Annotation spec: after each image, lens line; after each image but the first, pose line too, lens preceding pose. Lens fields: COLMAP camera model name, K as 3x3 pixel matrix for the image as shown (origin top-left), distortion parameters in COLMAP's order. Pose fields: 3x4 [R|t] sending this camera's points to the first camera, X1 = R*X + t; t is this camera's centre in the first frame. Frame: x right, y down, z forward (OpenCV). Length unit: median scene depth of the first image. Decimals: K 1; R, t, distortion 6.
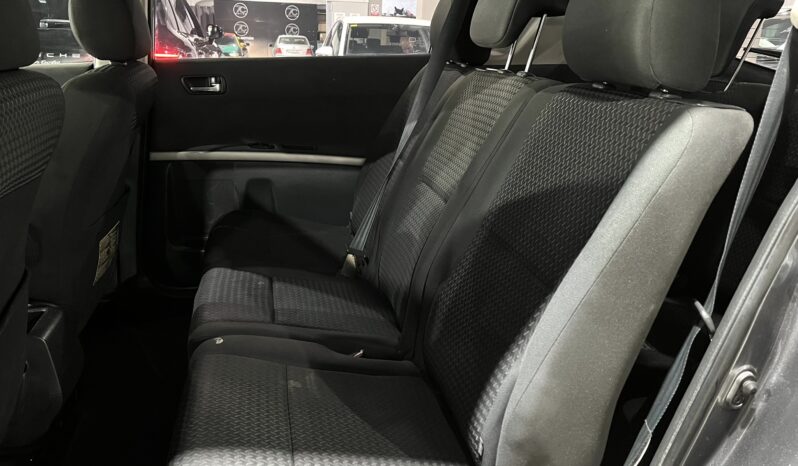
lens RADIAL K [[616.4, 0, 399.0], [0, 616.4, 233.0], [0, 0, 1]] dist [0.023612, 0.004843]
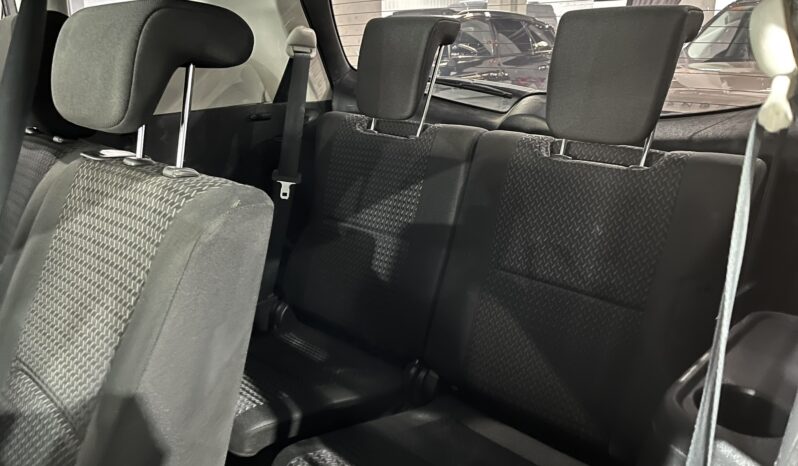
lens RADIAL K [[616.4, 0, 399.0], [0, 616.4, 233.0], [0, 0, 1]] dist [0.023612, 0.004843]
pose [[0.832827, -0.208433, 0.512792, 0.059012], [0.218371, 0.974977, 0.041638, -0.152506], [-0.508639, 0.077301, 0.857503, 0.353756]]
